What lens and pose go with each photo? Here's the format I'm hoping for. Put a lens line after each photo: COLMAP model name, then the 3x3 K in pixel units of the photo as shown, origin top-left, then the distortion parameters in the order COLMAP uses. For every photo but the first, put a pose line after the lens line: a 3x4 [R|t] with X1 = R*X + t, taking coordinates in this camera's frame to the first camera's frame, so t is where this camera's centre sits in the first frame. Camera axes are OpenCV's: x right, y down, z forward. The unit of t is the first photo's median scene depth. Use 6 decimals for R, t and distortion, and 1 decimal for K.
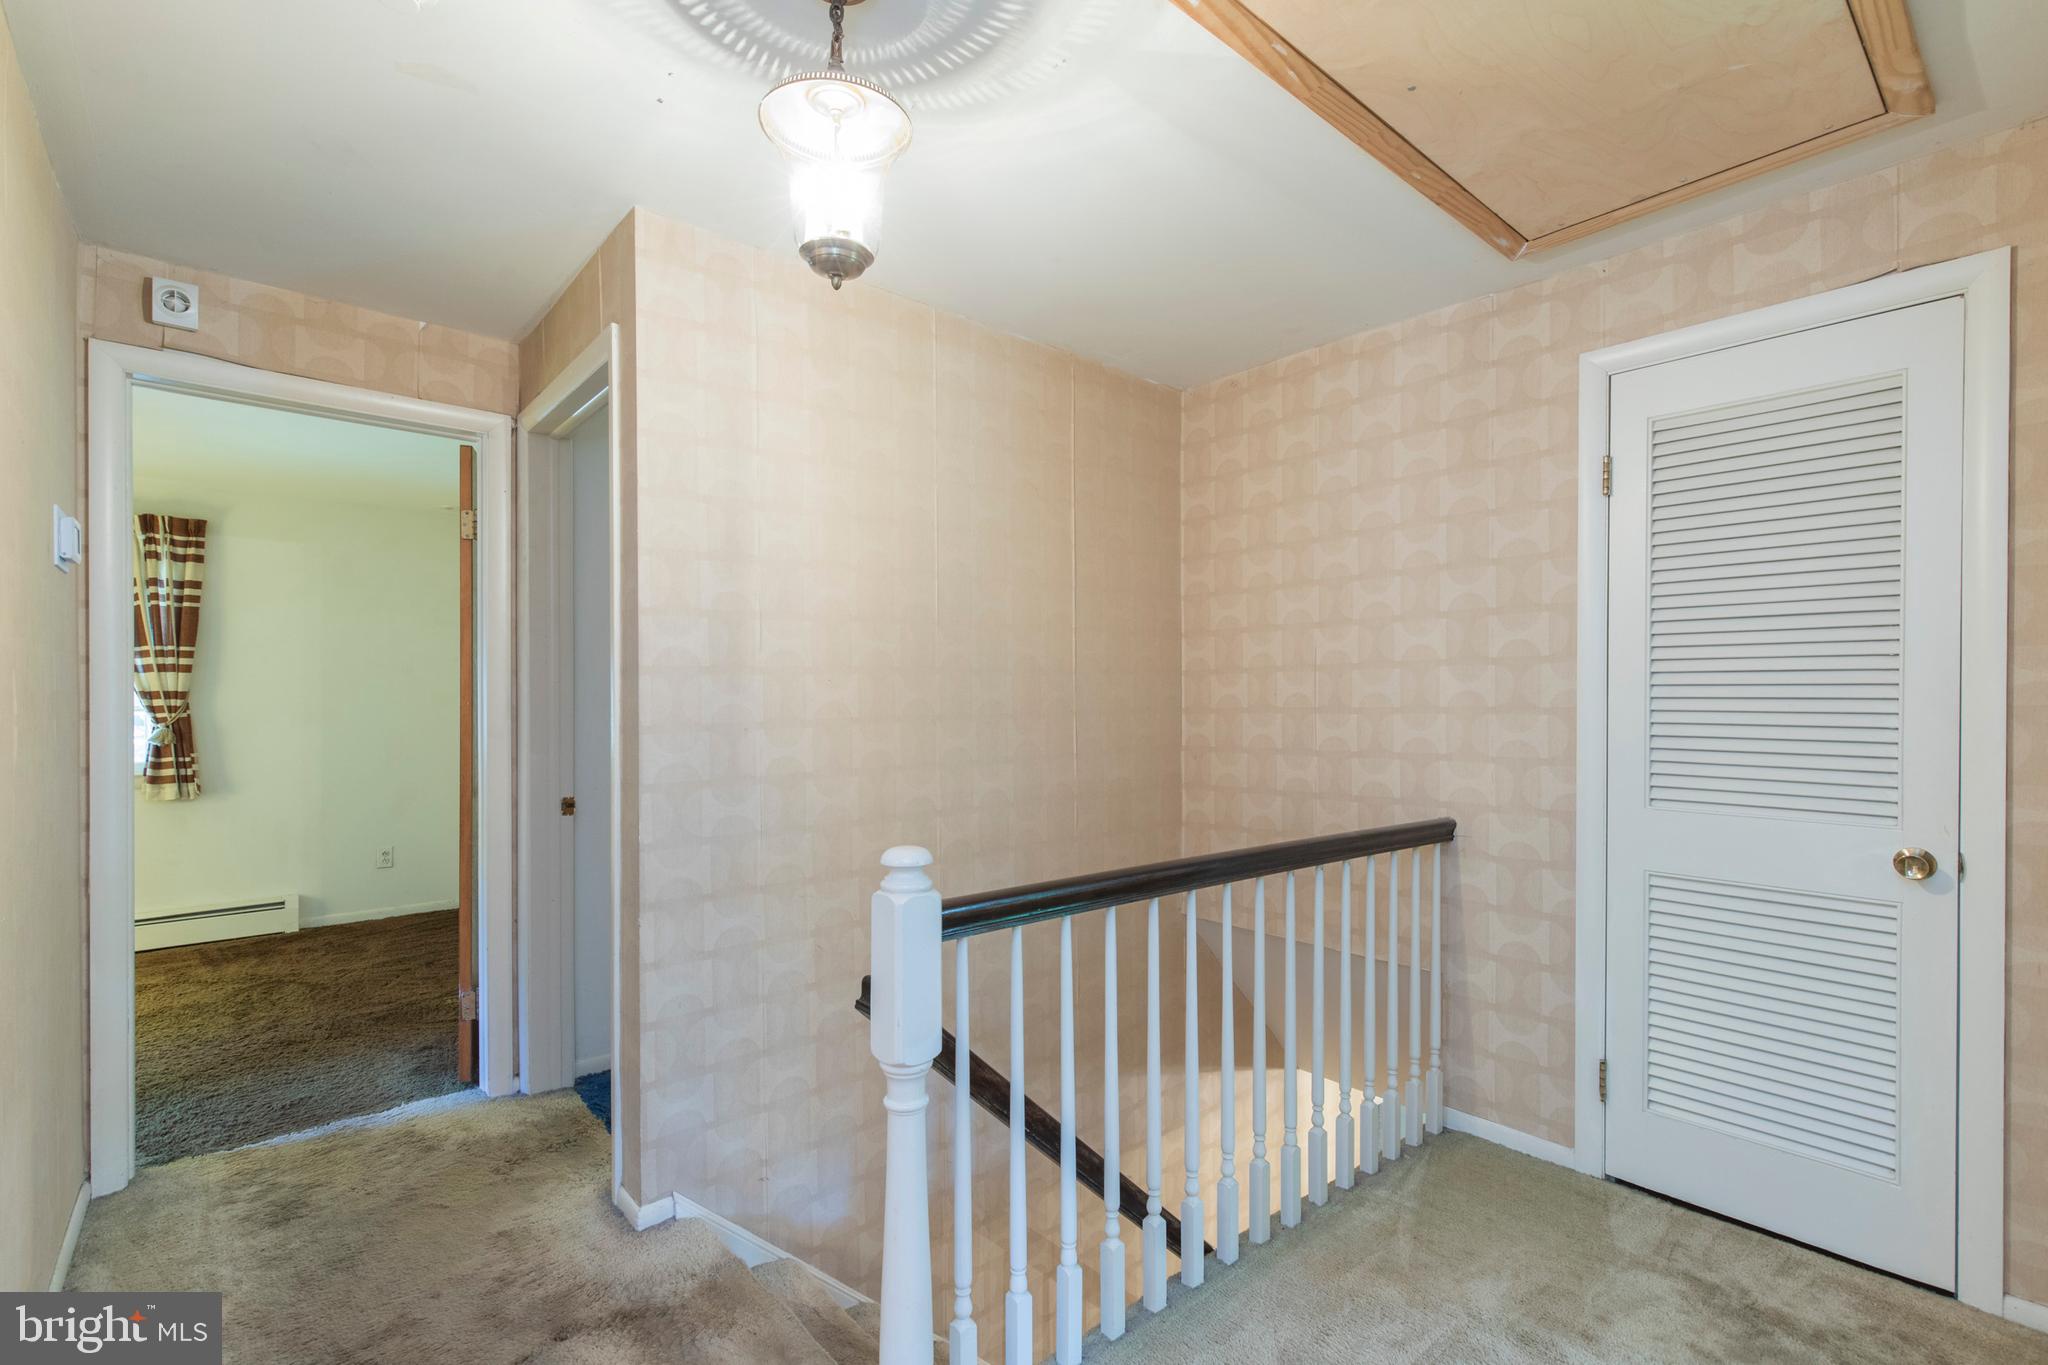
lens RADIAL K [[926.4, 0, 1029.2], [0, 926.4, 700.0], [0, 0, 1]] dist [0.005631, -0.000050]
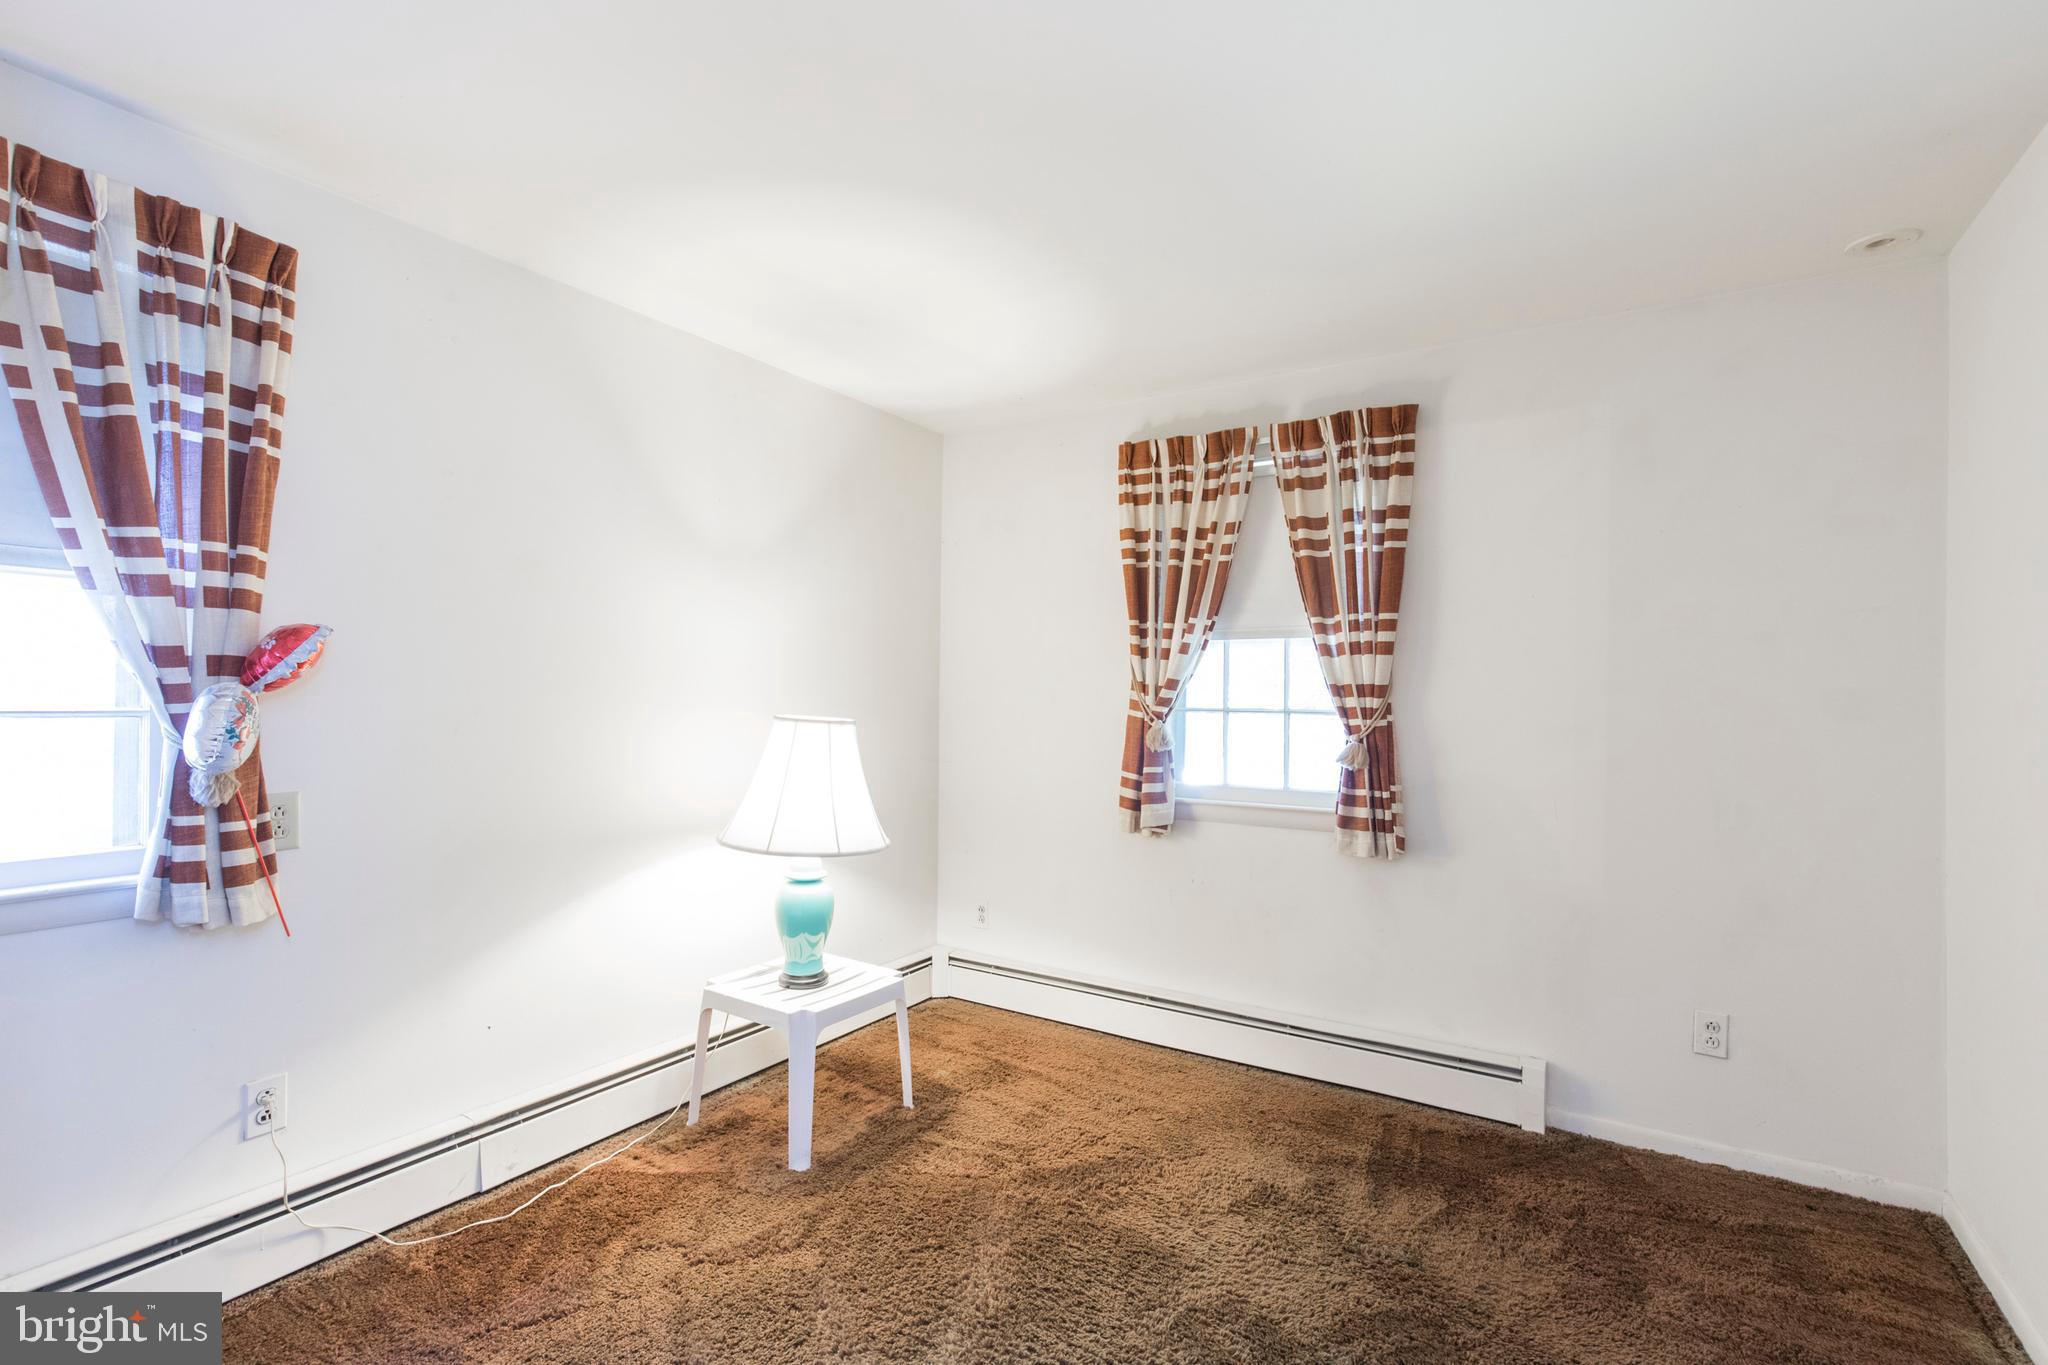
lens RADIAL K [[926.4, 0, 1026.8], [0, 926.4, 692.4], [0, 0, 1]] dist [0.005631, -0.000050]
pose [[0.278152, 0.005774, -0.960520, -0.379485], [-0.007010, 0.999968, 0.003981, -0.005068], [0.960511, 0.005626, 0.278184, 0.600571]]
